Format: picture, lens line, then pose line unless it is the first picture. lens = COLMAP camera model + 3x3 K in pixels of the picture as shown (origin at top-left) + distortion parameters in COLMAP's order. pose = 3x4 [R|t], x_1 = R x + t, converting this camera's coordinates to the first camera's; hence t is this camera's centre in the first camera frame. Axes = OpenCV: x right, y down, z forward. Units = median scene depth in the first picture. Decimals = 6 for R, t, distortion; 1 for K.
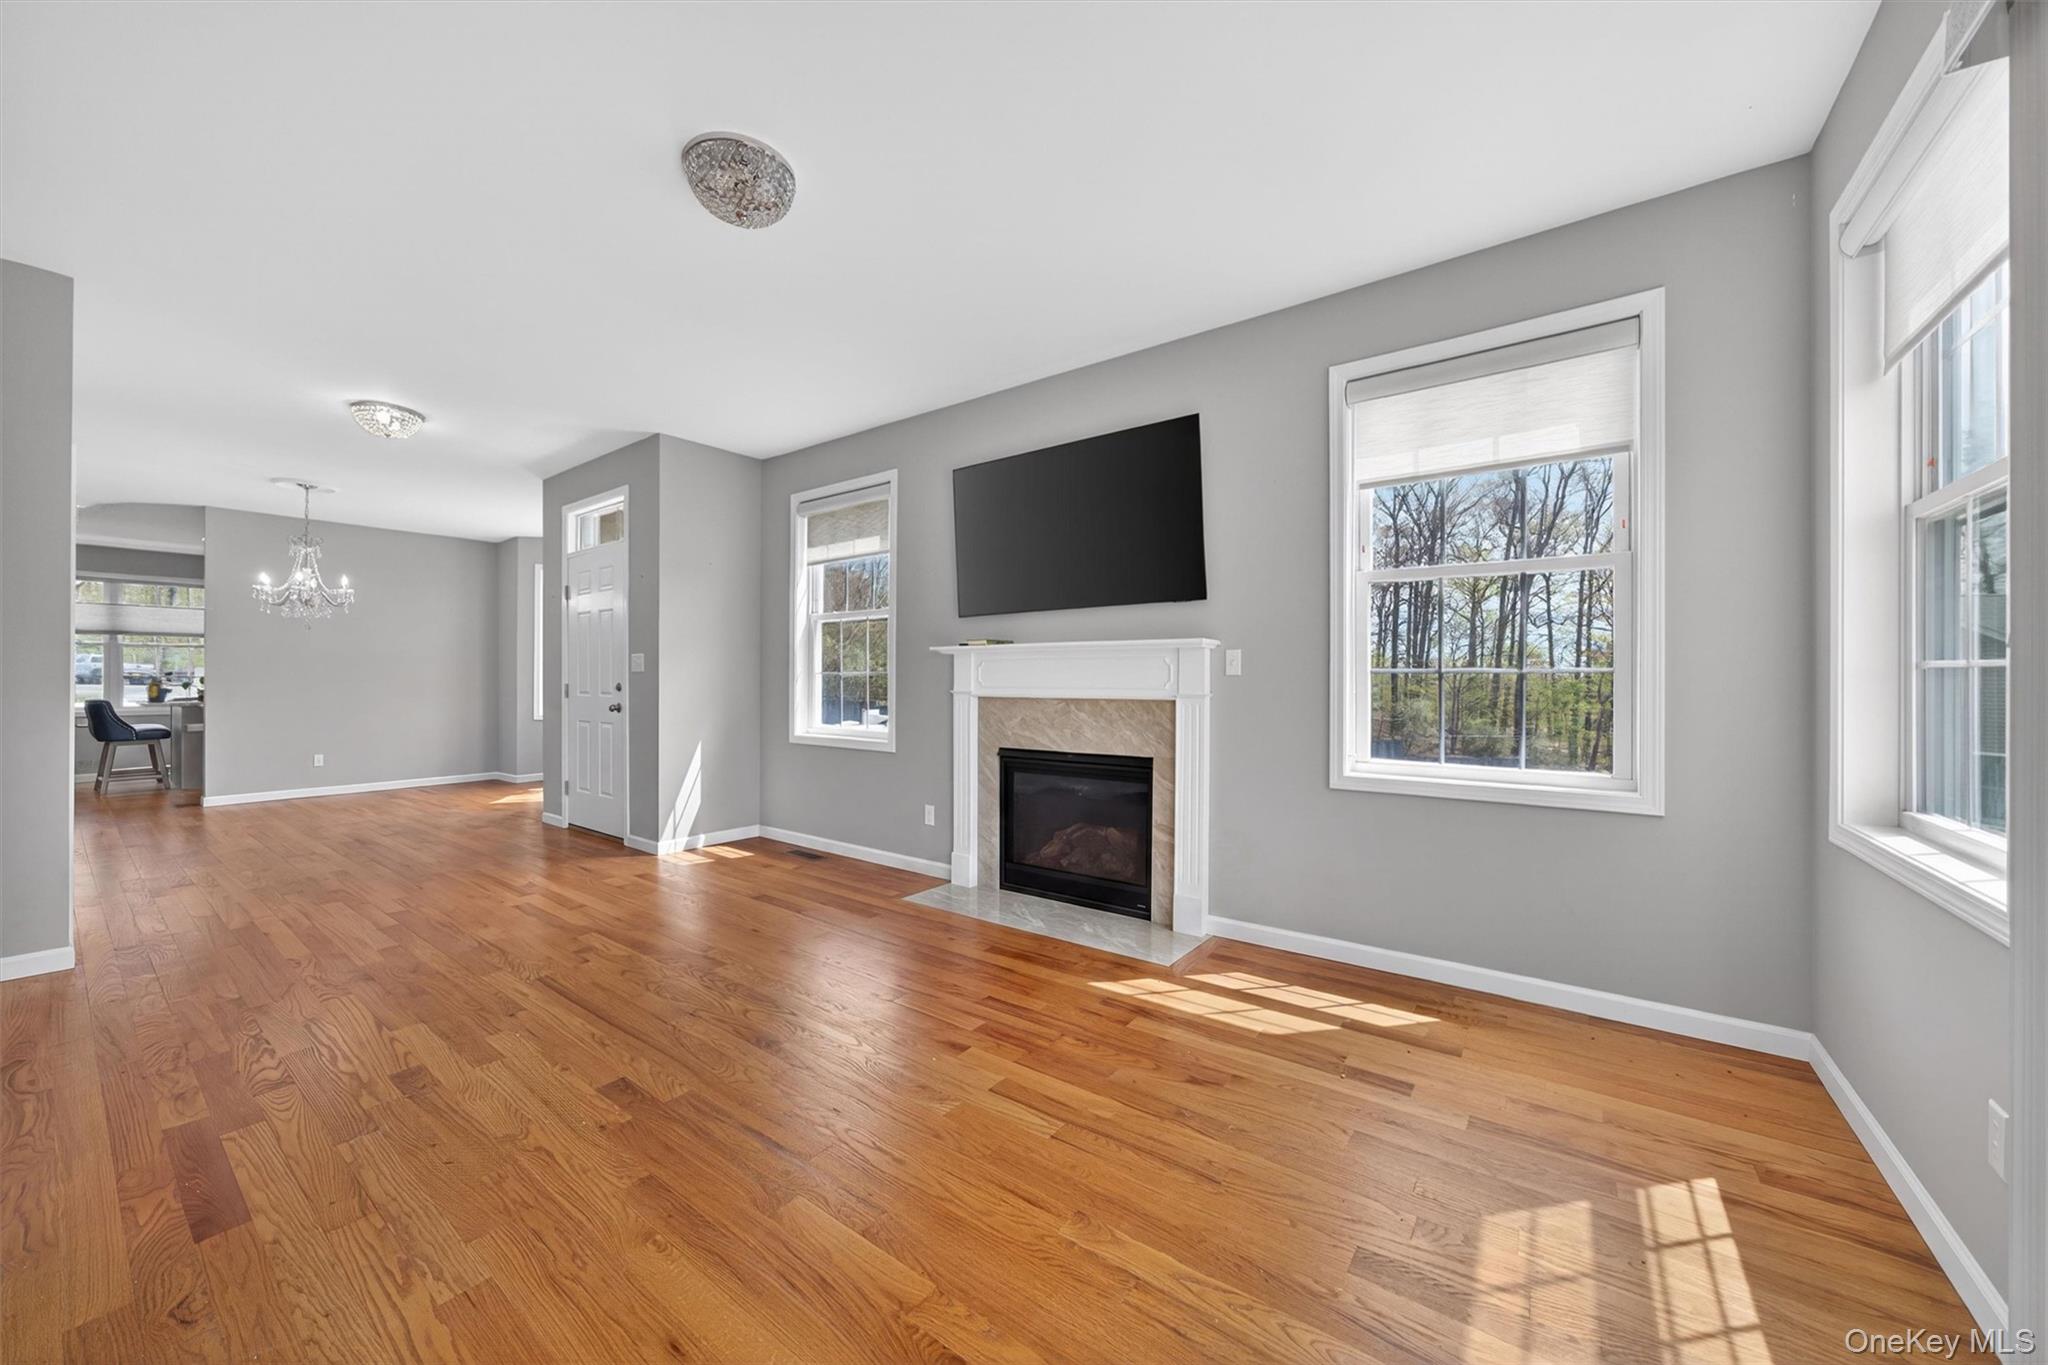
lens RADIAL K [[751.4, 0, 1020.3], [0, 751.4, 688.7], [0, 0, 1]] dist [-0.007767, 0.001967]
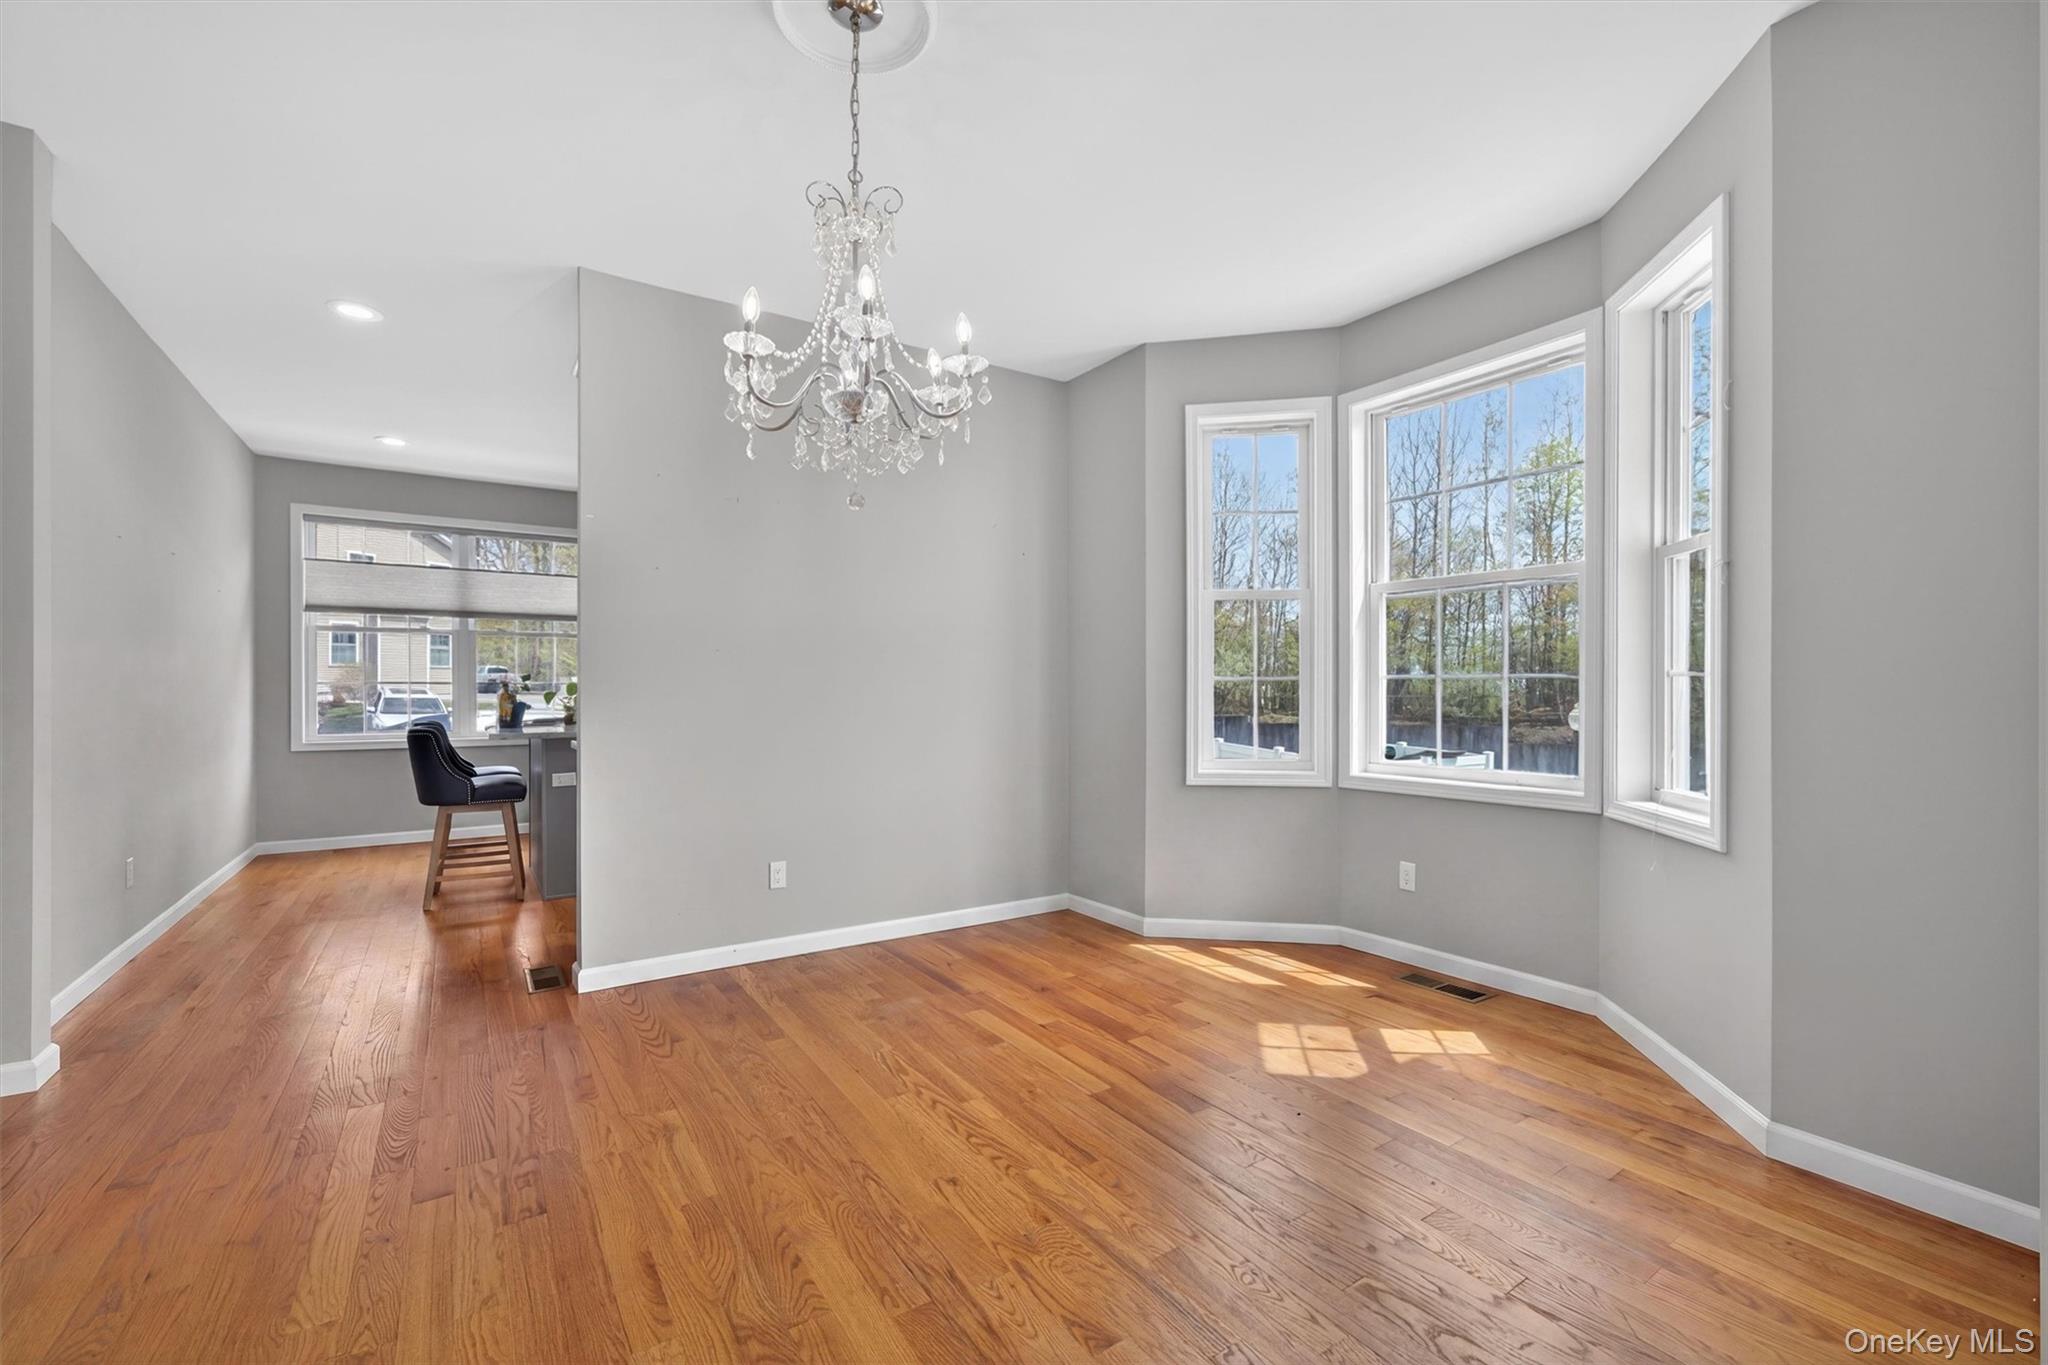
lens RADIAL K [[858.8, 0, 999.7], [0, 858.8, 704.5], [0, 0, 1]] dist [-0.001163, 0.001253]
pose [[0.934326, 0.000495, -0.356420, -1.291184], [0.003709, 0.999931, 0.011110, -0.010941], [0.356401, -0.011702, 0.934260, 1.170190]]
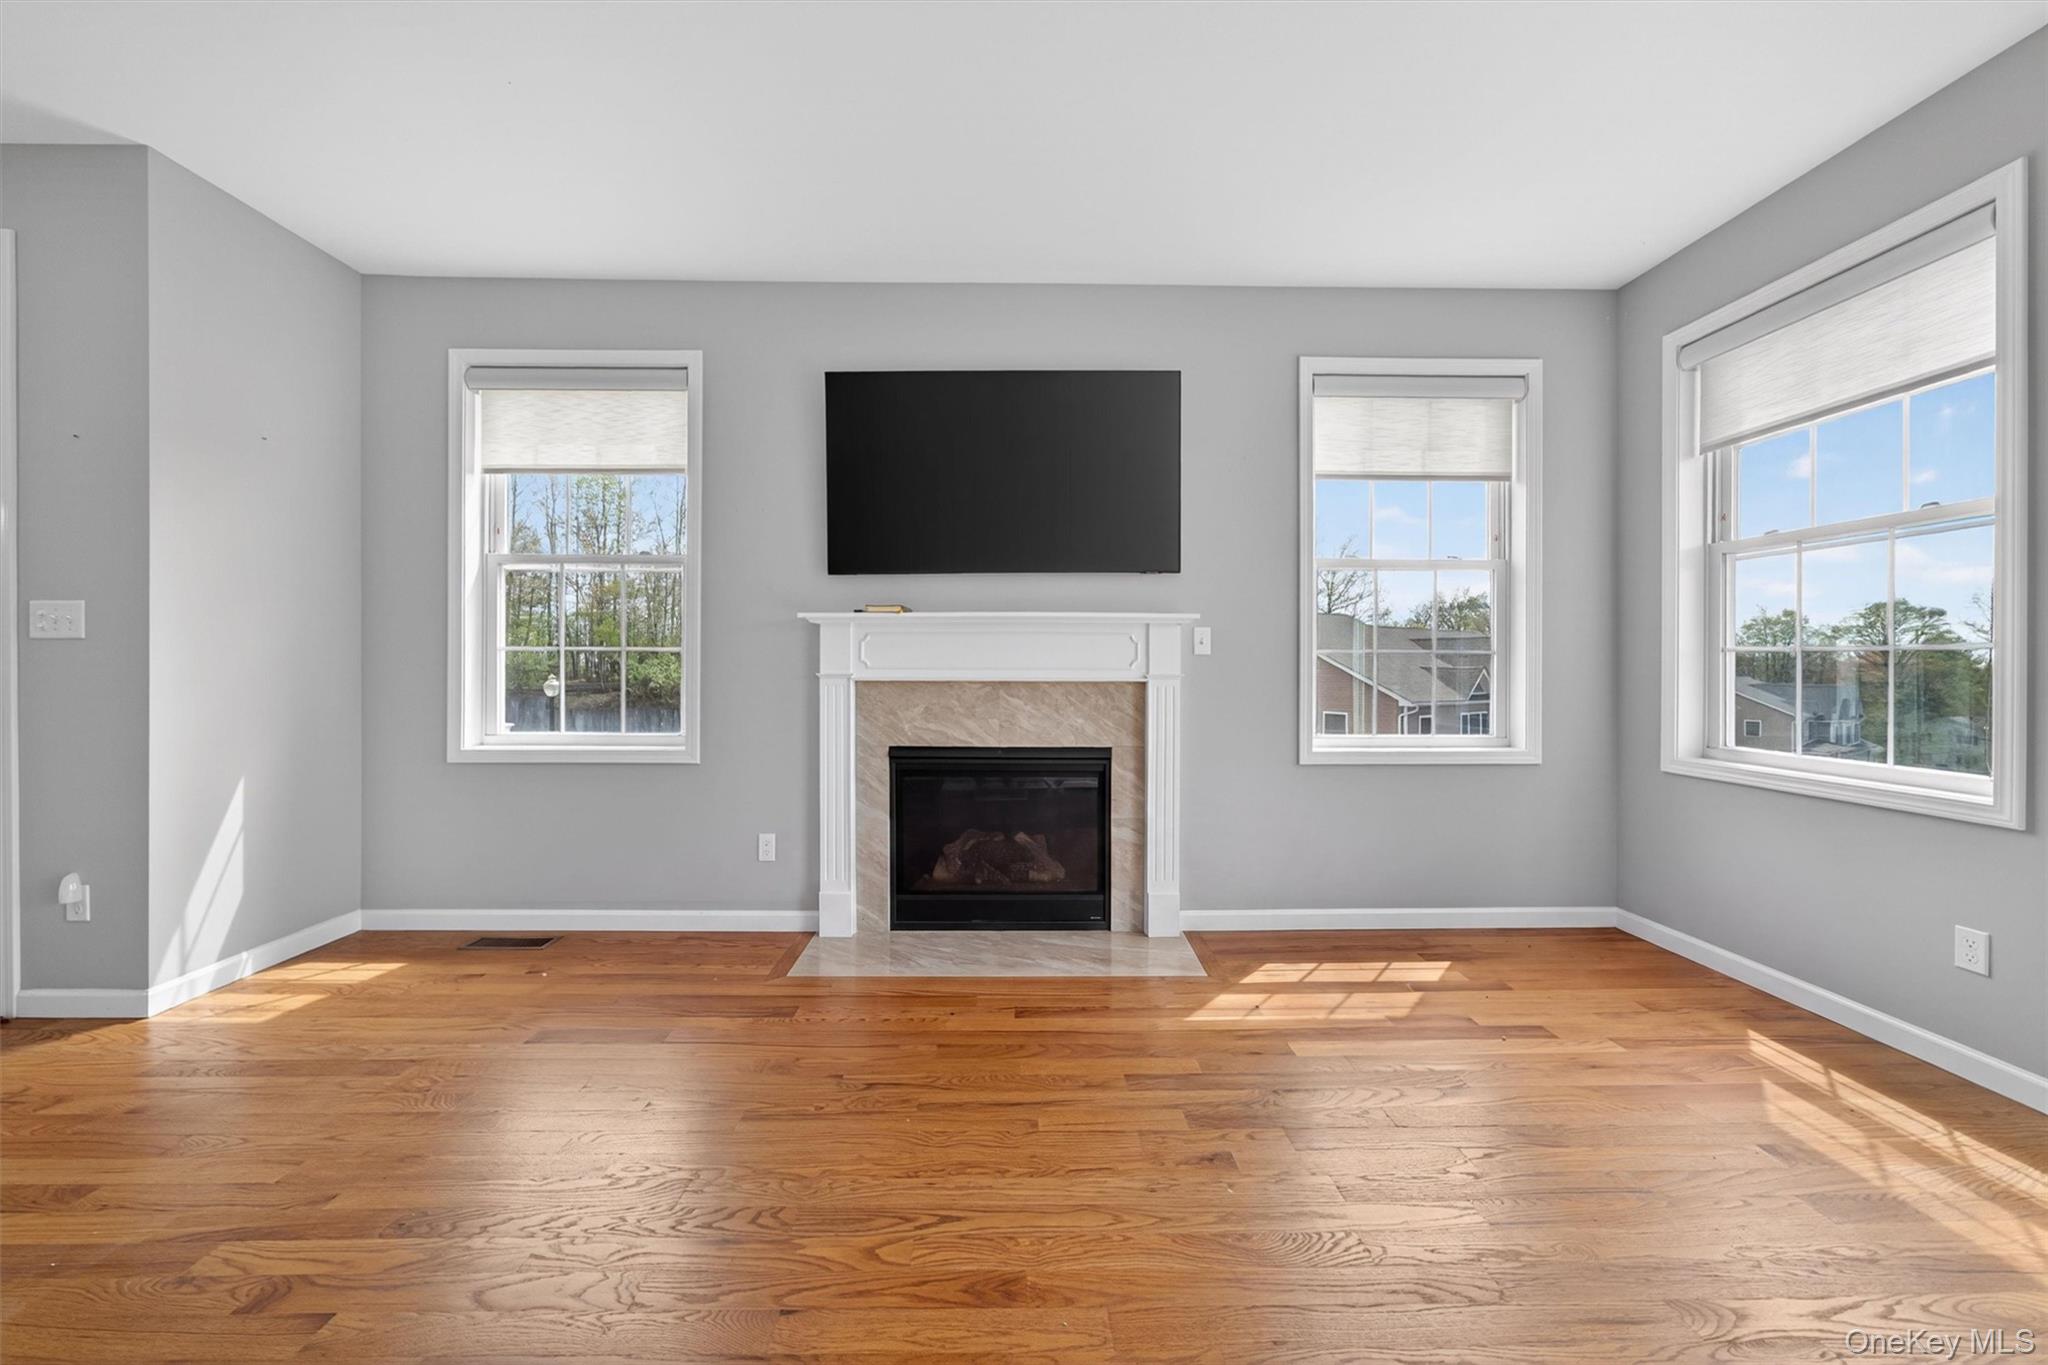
lens RADIAL K [[751.4, 0, 1023.3], [0, 751.4, 674.6], [0, 0, 1]] dist [-0.007767, 0.001967]
pose [[0.785959, -0.011264, 0.618176, -0.442010], [0.003417, 0.999898, 0.013874, -0.005991], [-0.618270, -0.008792, 0.785917, 0.353527]]
